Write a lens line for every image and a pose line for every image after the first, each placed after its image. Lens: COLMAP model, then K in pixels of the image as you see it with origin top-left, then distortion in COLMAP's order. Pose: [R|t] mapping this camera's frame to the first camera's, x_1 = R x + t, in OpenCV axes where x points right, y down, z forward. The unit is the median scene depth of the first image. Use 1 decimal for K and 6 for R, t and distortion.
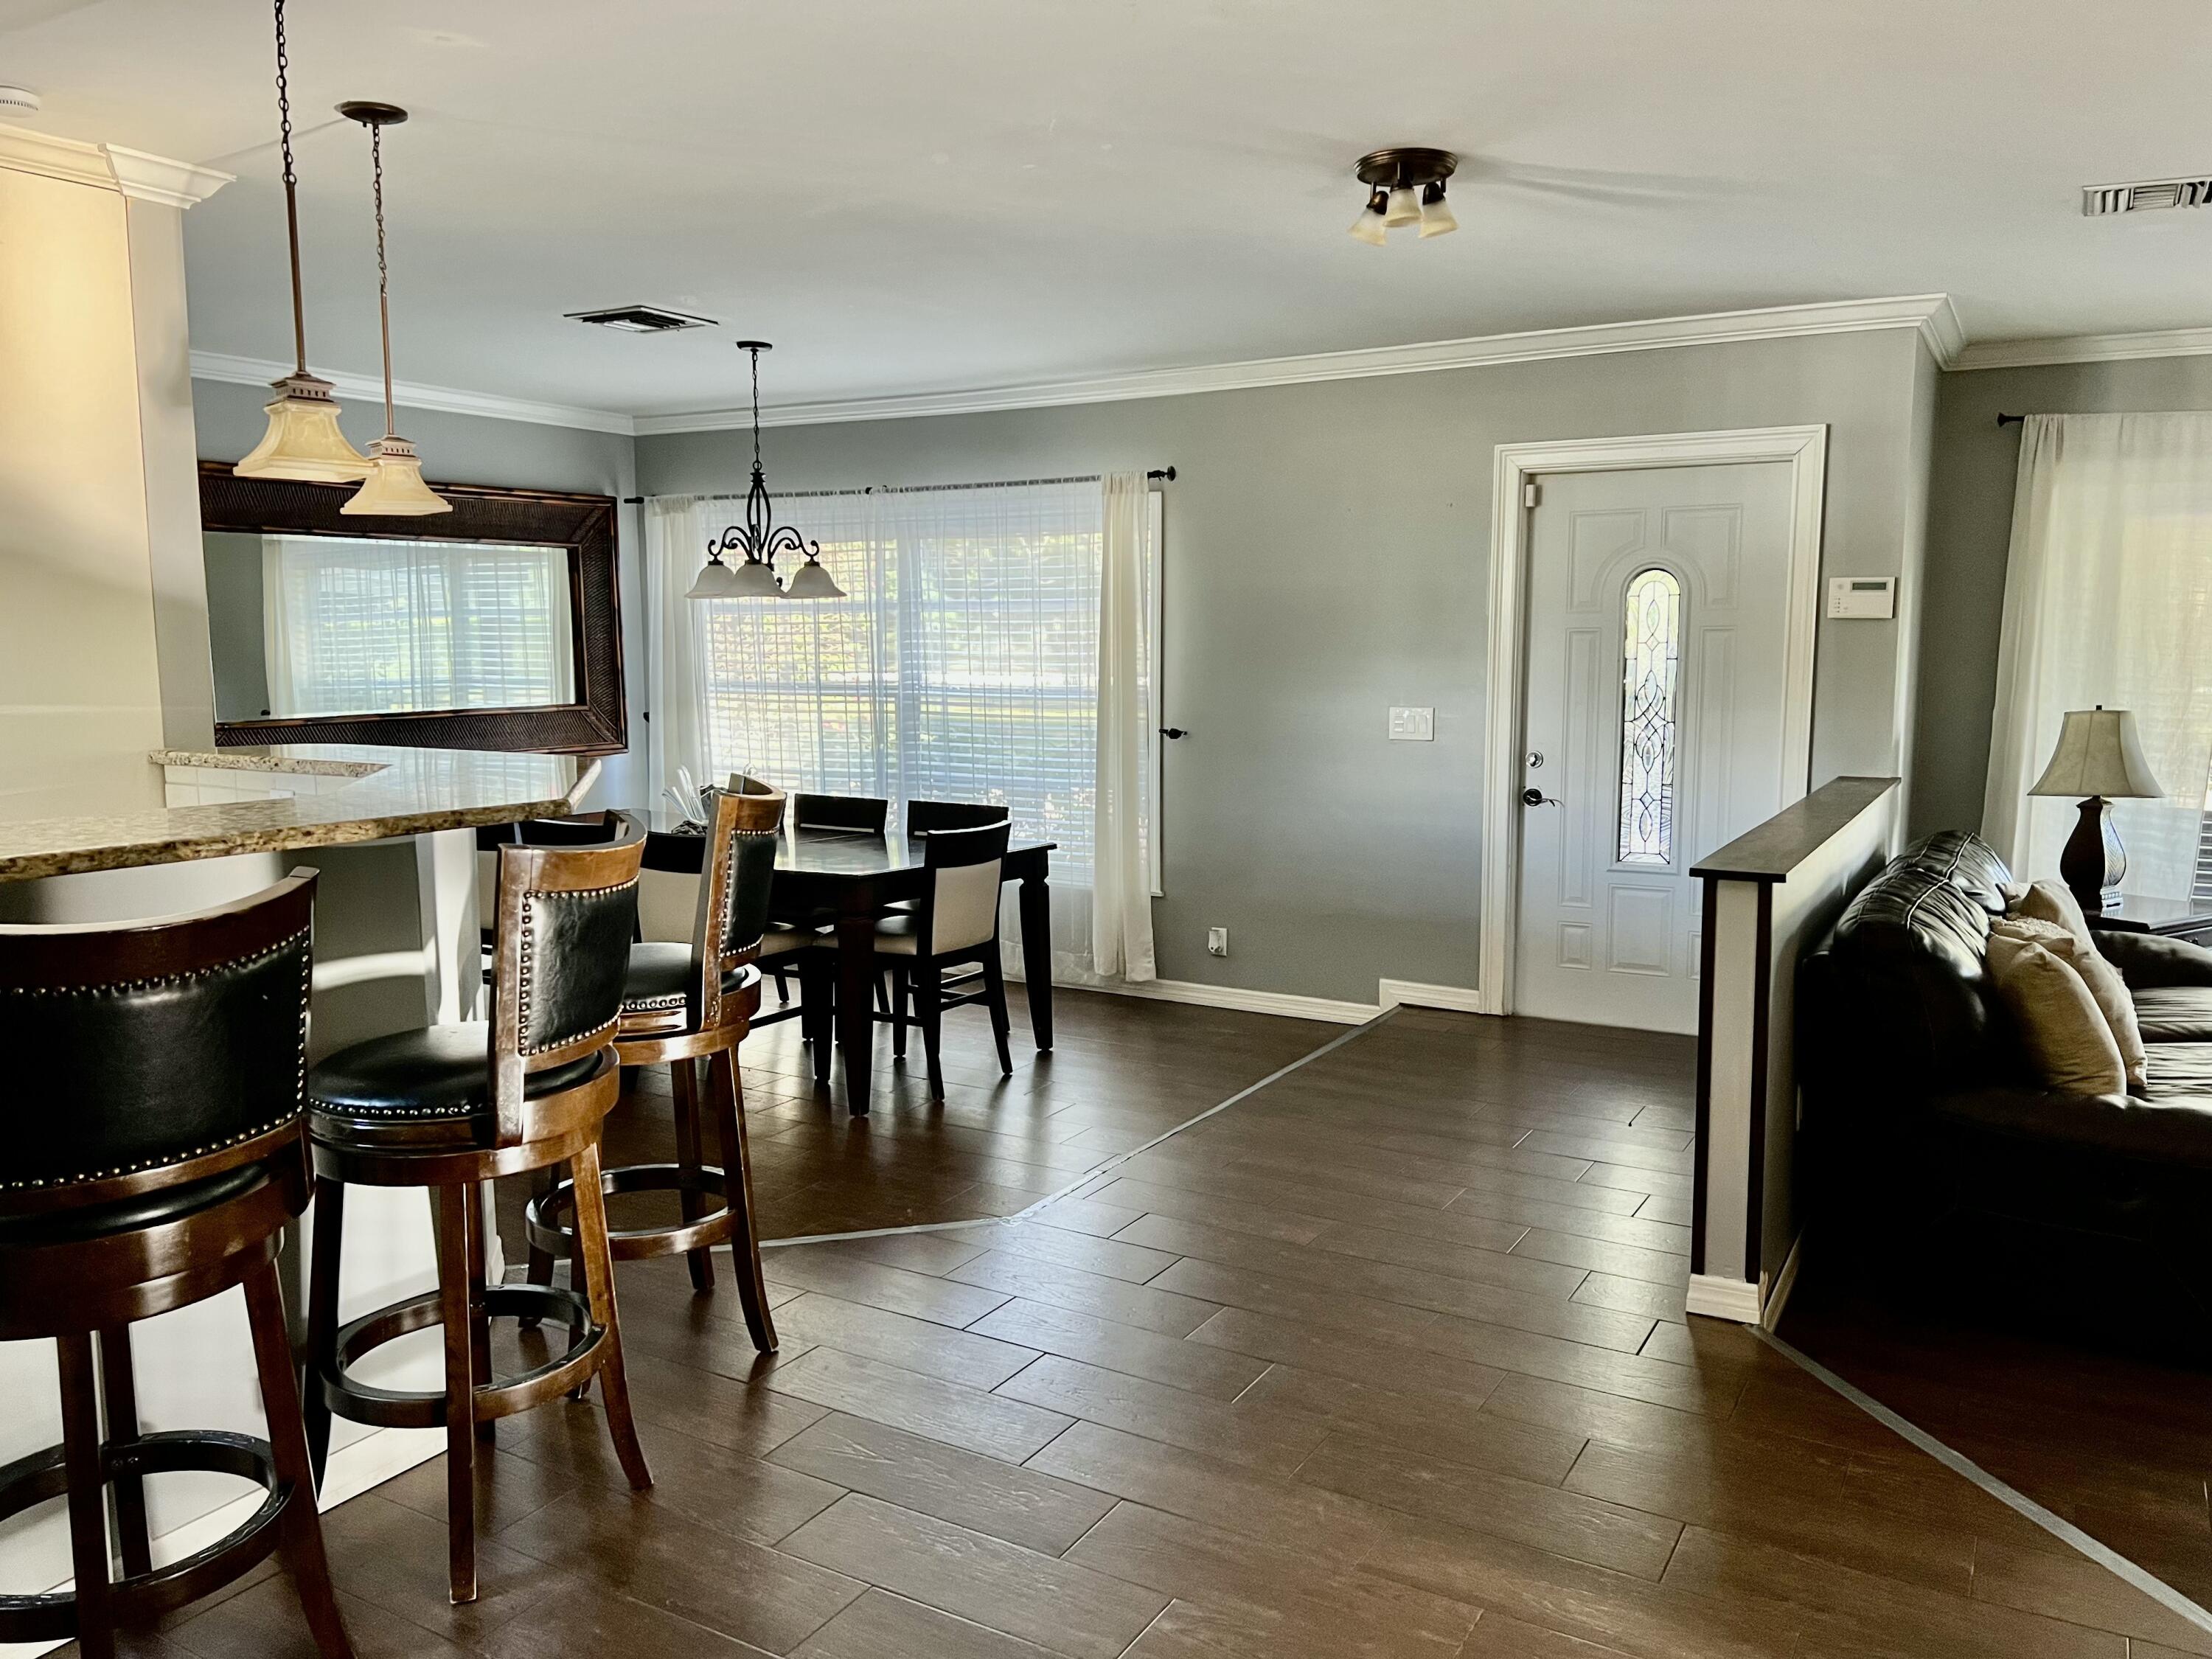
lens RADIAL K [[1687.8, 0, 1108.9], [0, 1687.8, 840.7], [0, 0, 1]] dist [0.046535, -0.068161]
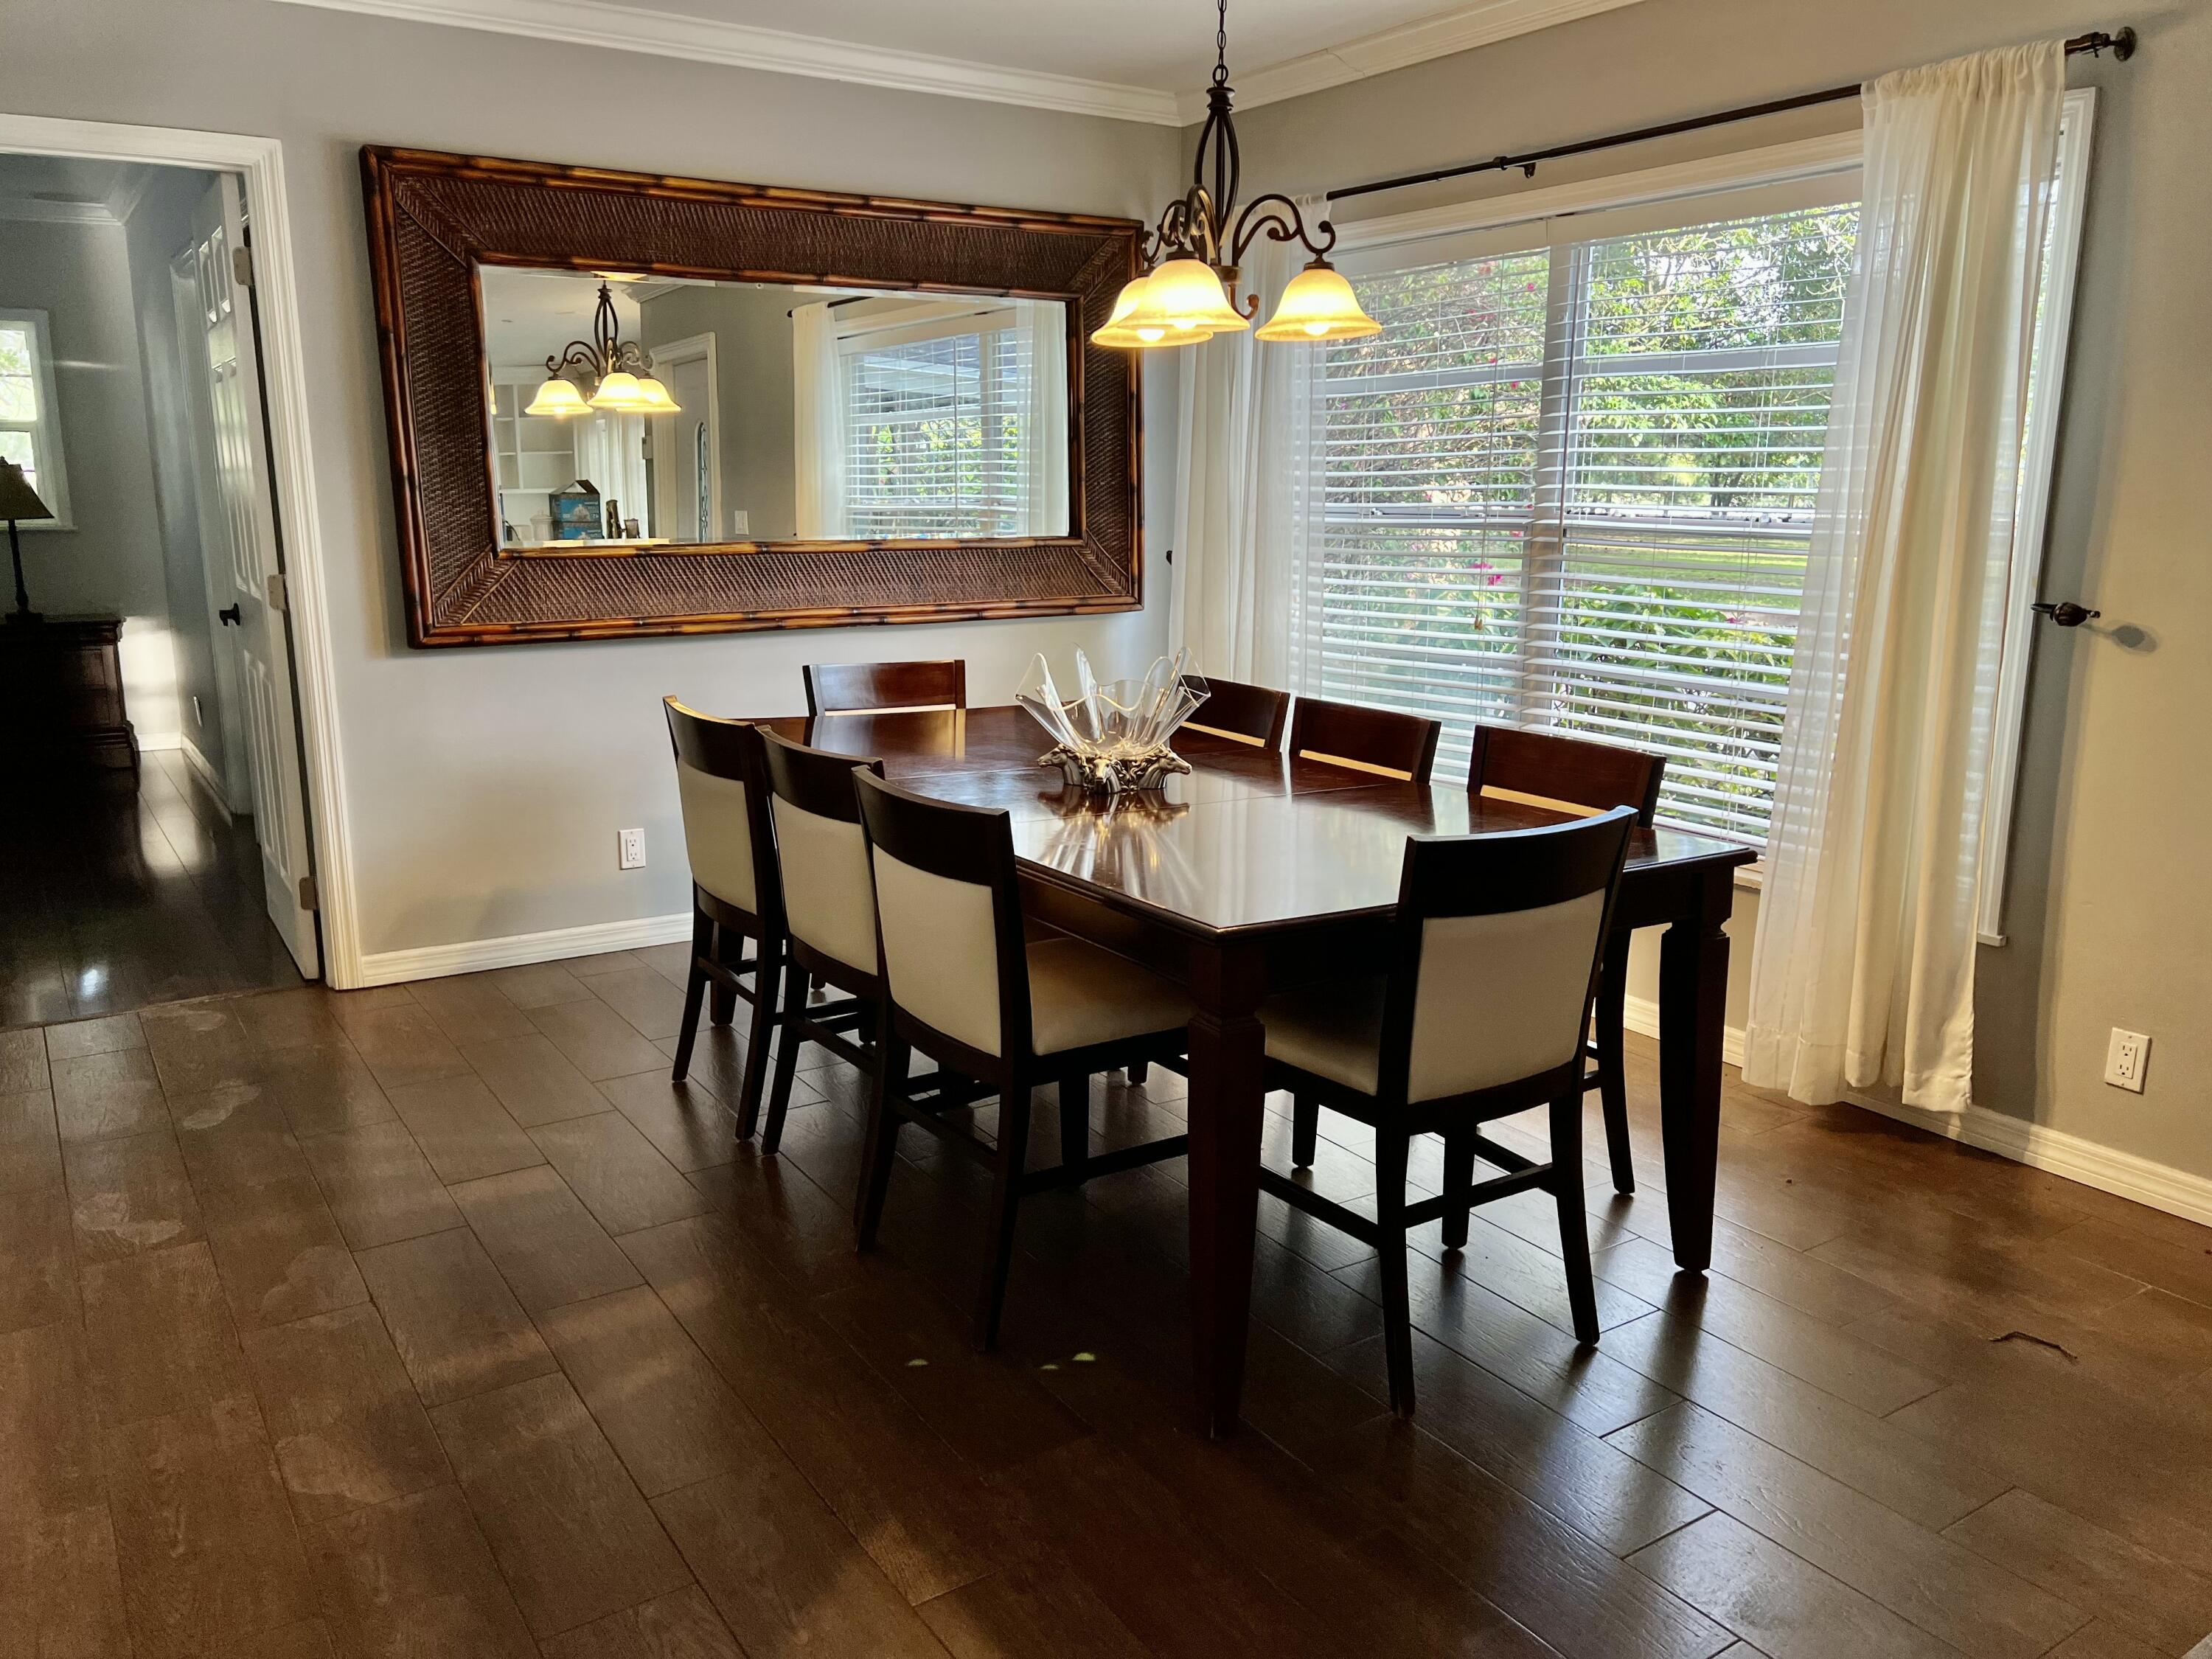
lens RADIAL K [[1687.8, 0, 1108.9], [0, 1687.8, 840.7], [0, 0, 1]] dist [0.046535, -0.068161]
pose [[0.896090, 0.095542, -0.433468, 0.011208], [-0.055607, 0.993030, 0.103923, -0.038817], [0.440375, -0.069021, 0.895157, 0.495774]]
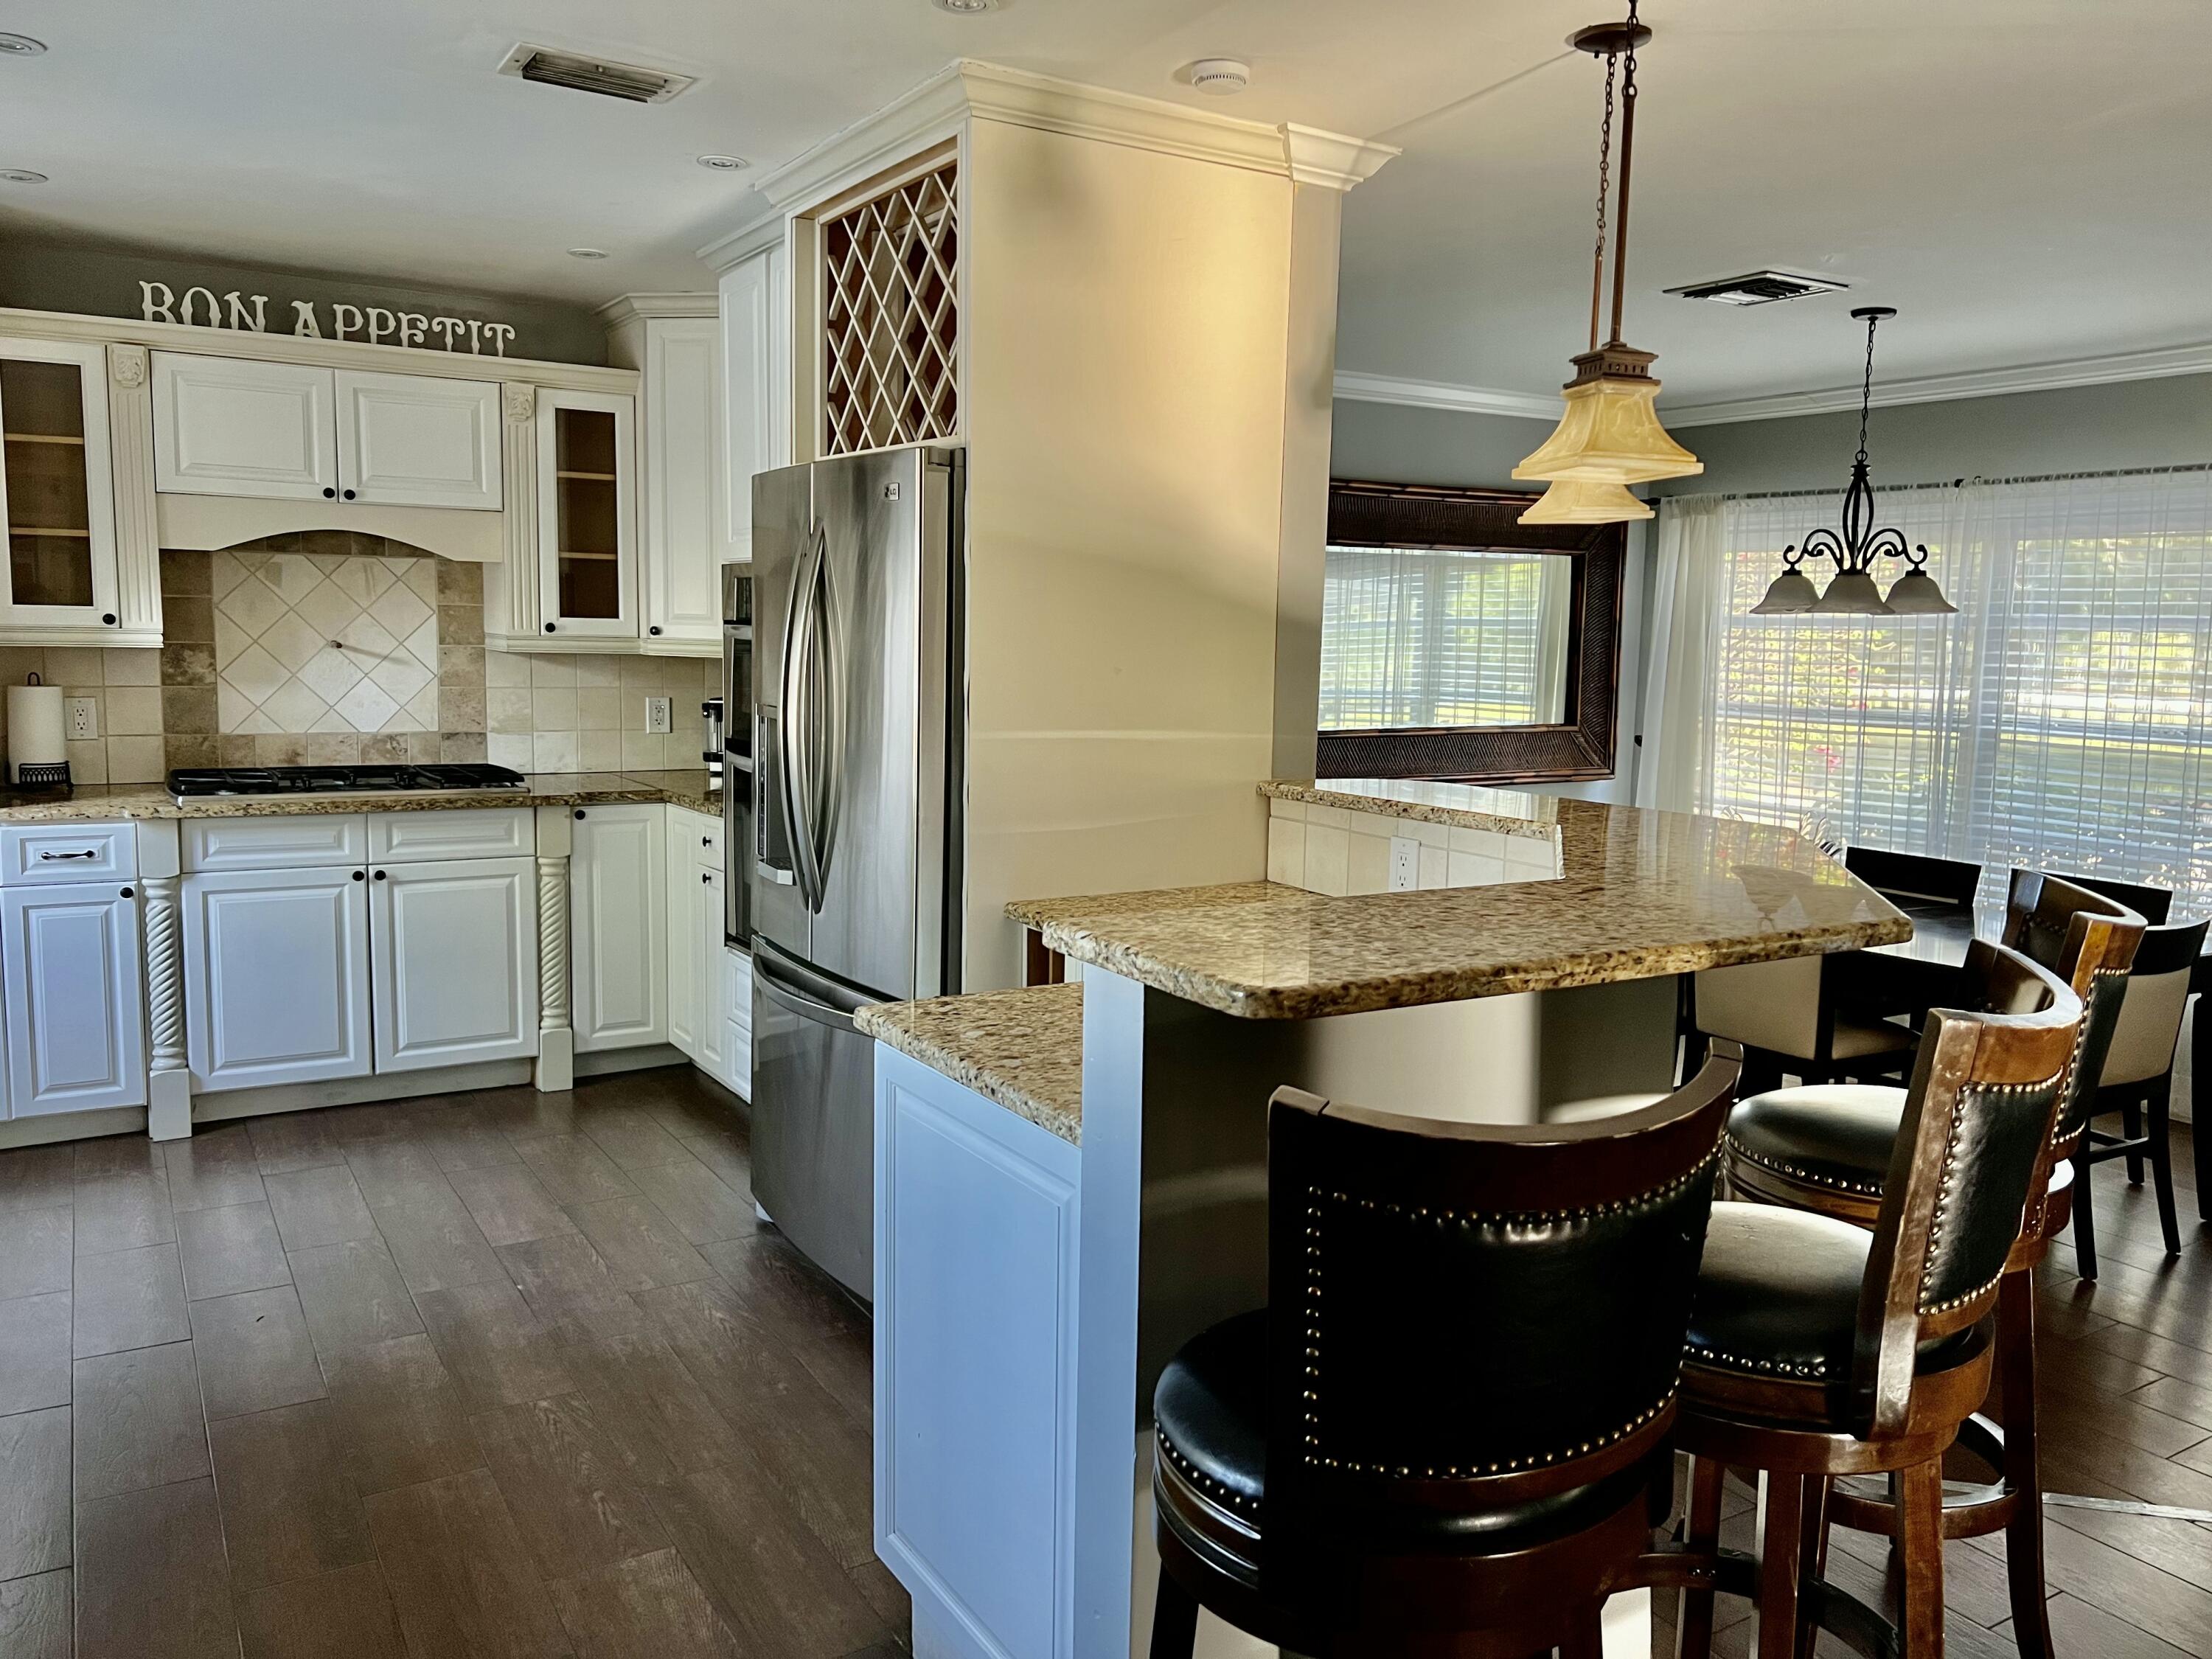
lens RADIAL K [[1672.9, 0, 1049.0], [0, 1672.9, 823.2], [0, 0, 1]] dist [0.054576, -0.108507]
pose [[0.864430, 0.075950, -0.496983, -0.126113], [-0.080753, 0.996664, 0.011854, -0.019331], [0.496226, 0.029887, 0.867679, 0.090249]]
